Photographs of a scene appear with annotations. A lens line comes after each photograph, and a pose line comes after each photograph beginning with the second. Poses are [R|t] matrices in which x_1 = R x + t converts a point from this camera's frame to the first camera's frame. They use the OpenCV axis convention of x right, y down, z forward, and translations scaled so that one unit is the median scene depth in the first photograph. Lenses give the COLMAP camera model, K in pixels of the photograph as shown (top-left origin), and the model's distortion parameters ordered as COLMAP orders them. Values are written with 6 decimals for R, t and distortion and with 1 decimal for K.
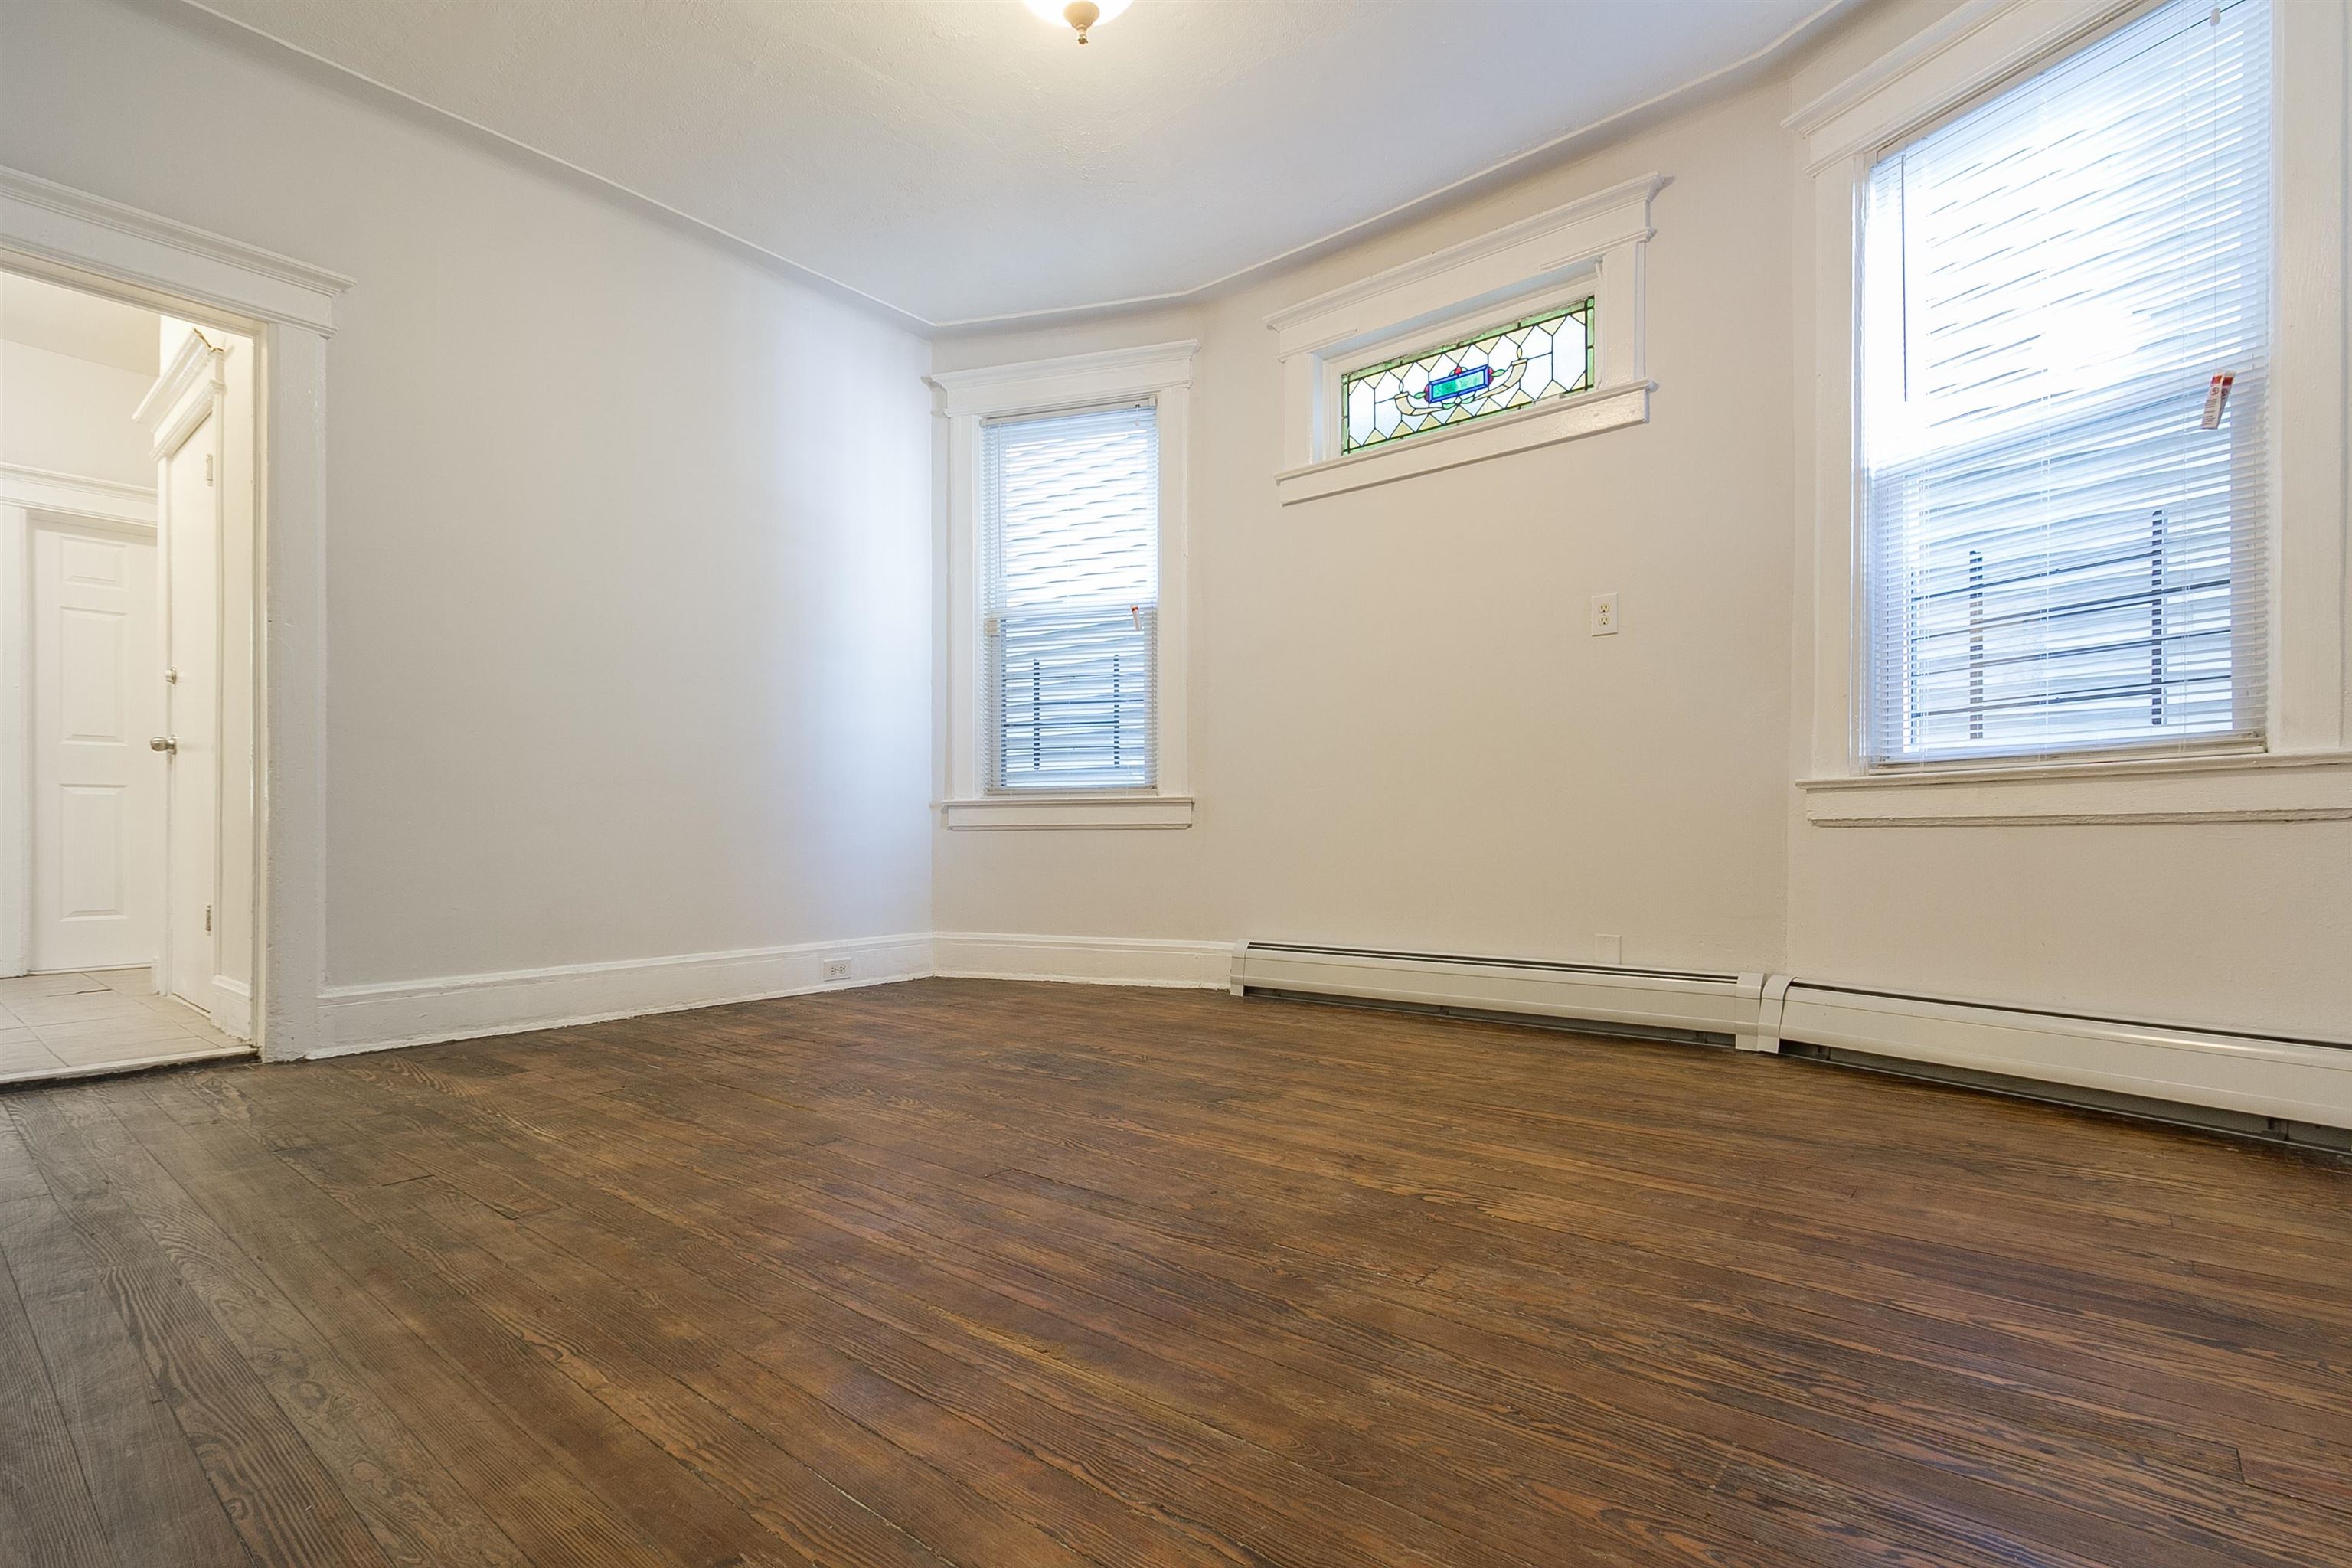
lens RADIAL K [[1106.0, 0, 1173.3], [0, 1106.0, 830.7], [0, 0, 1]] dist [0.004369, 0.000083]
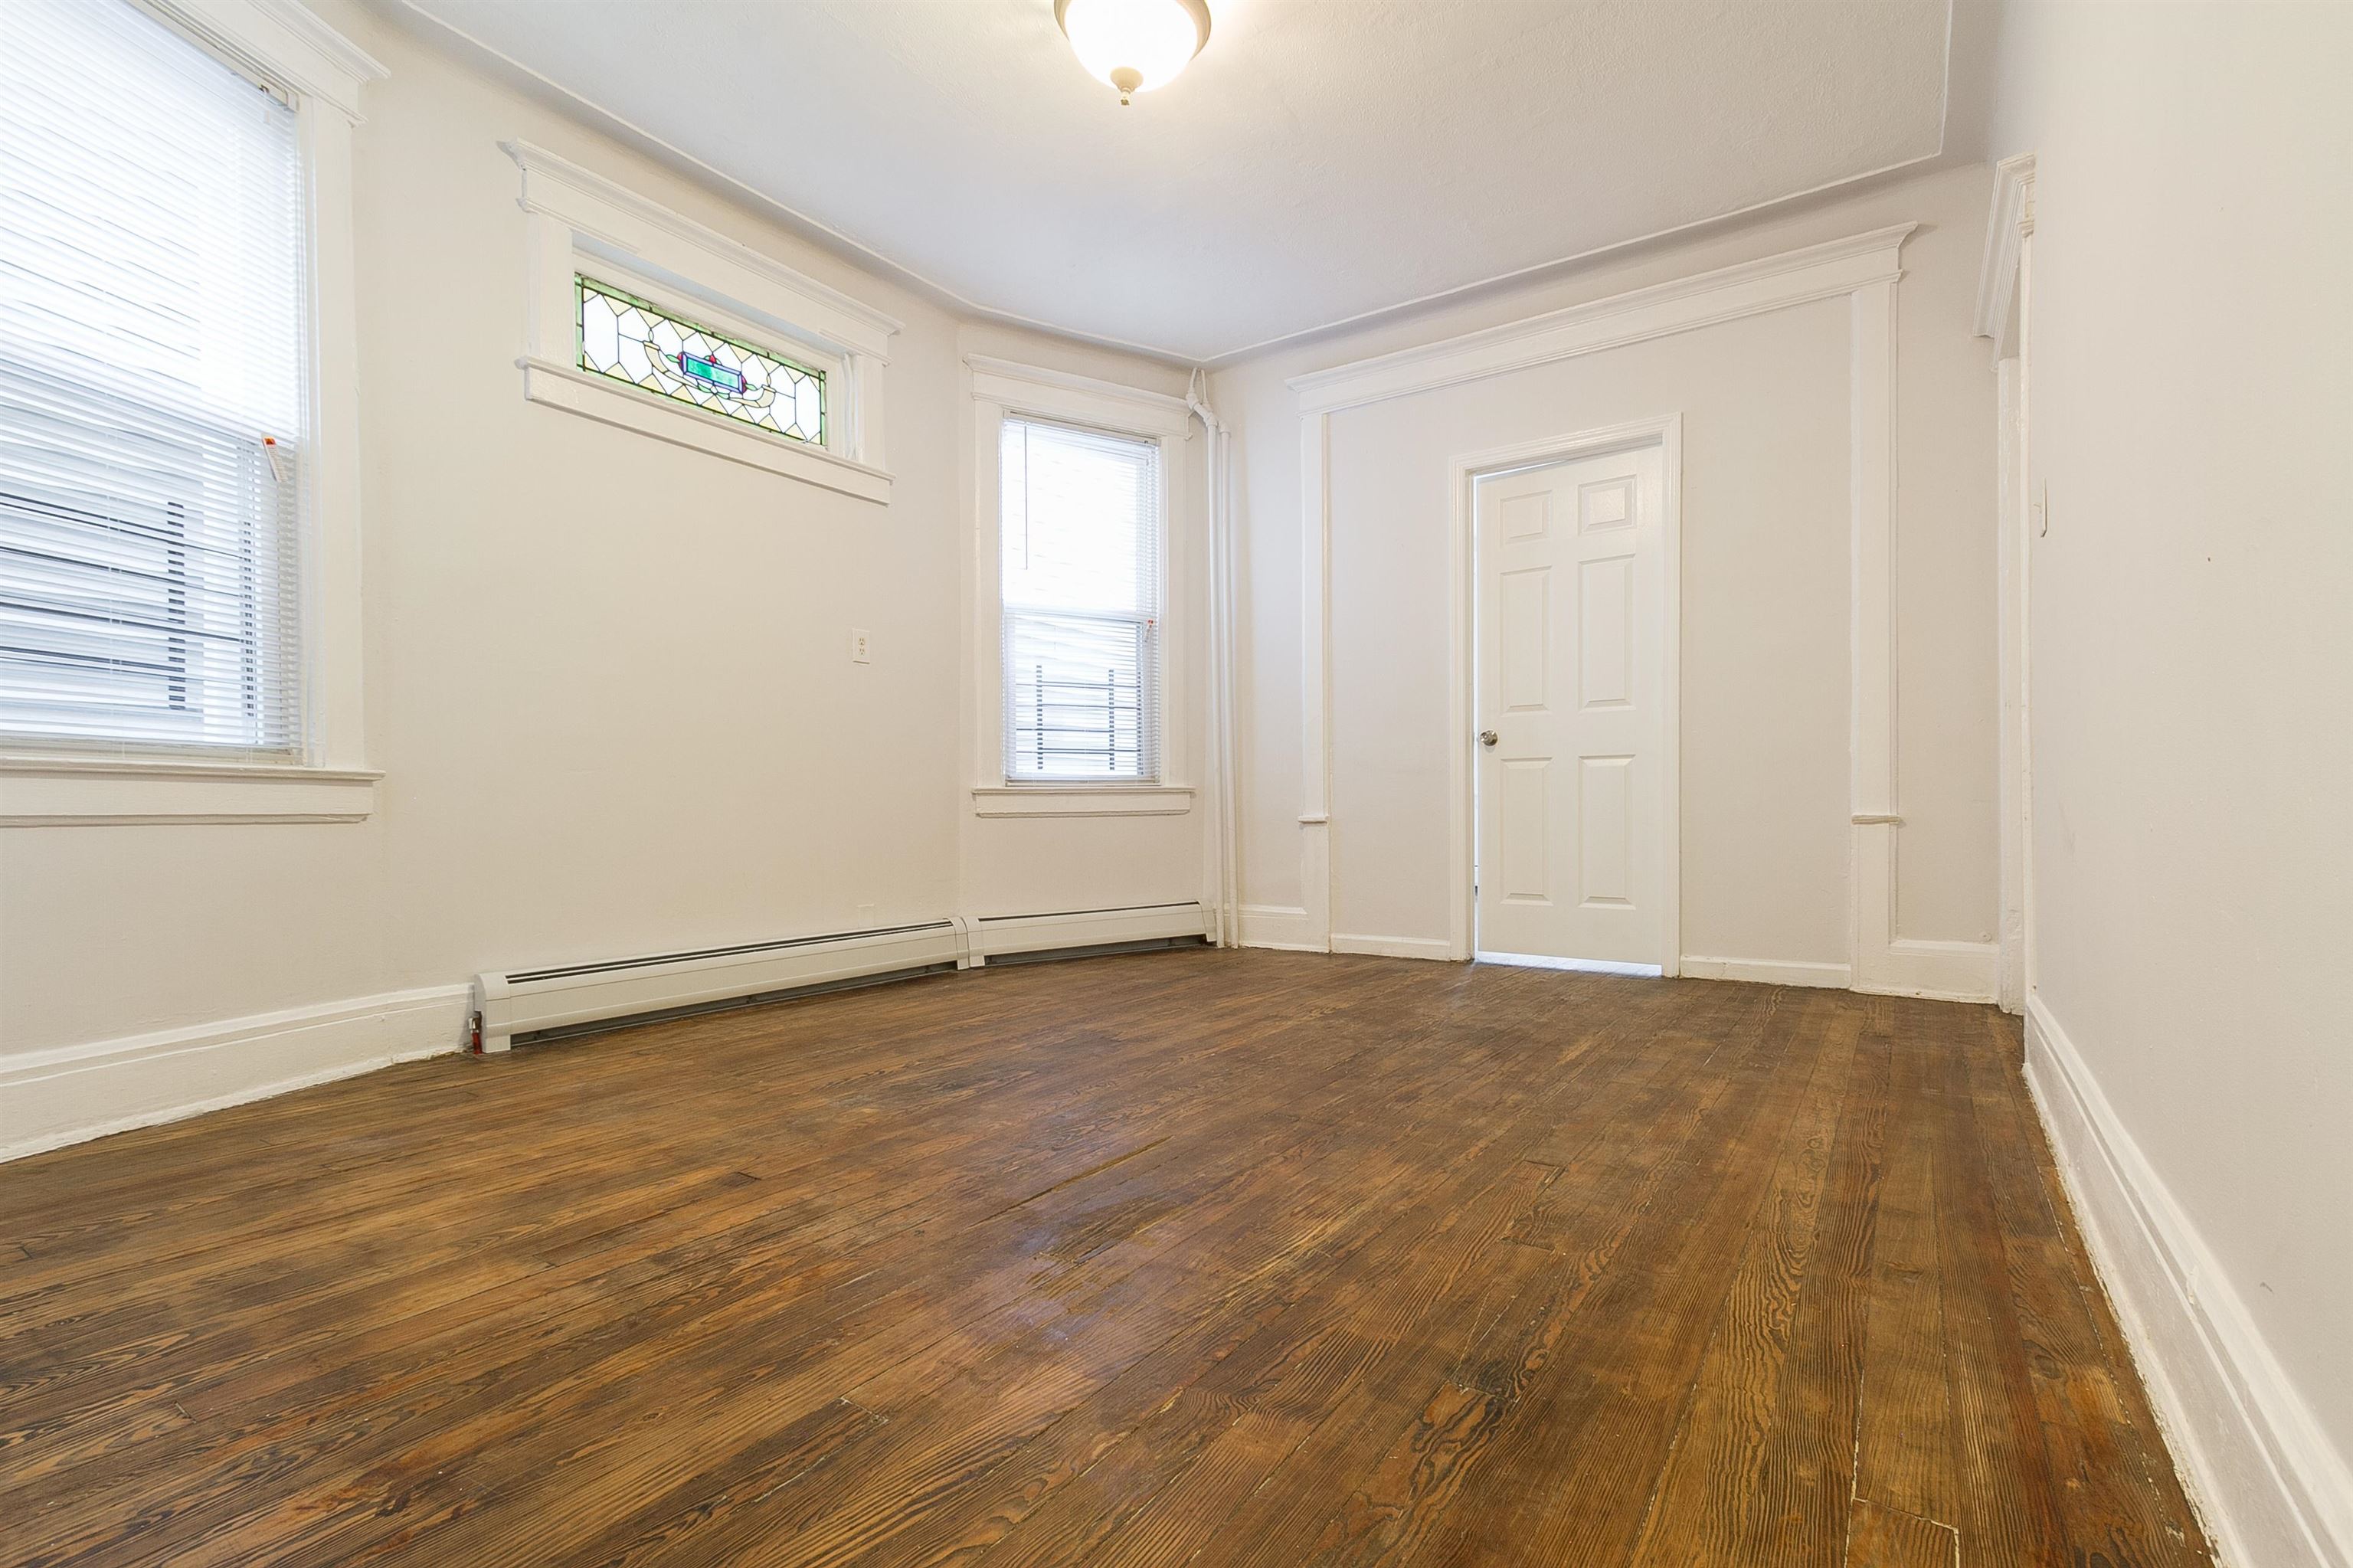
lens RADIAL K [[1080.5, 0, 1168.1], [0, 1080.5, 827.2], [0, 0, 1]] dist [-0.000398, -0.000137]
pose [[-0.096331, -0.005527, 0.995334, -0.934271], [0.008356, 0.999945, 0.006361, 0.001981], [-0.995314, 0.008930, -0.096279, 0.860290]]
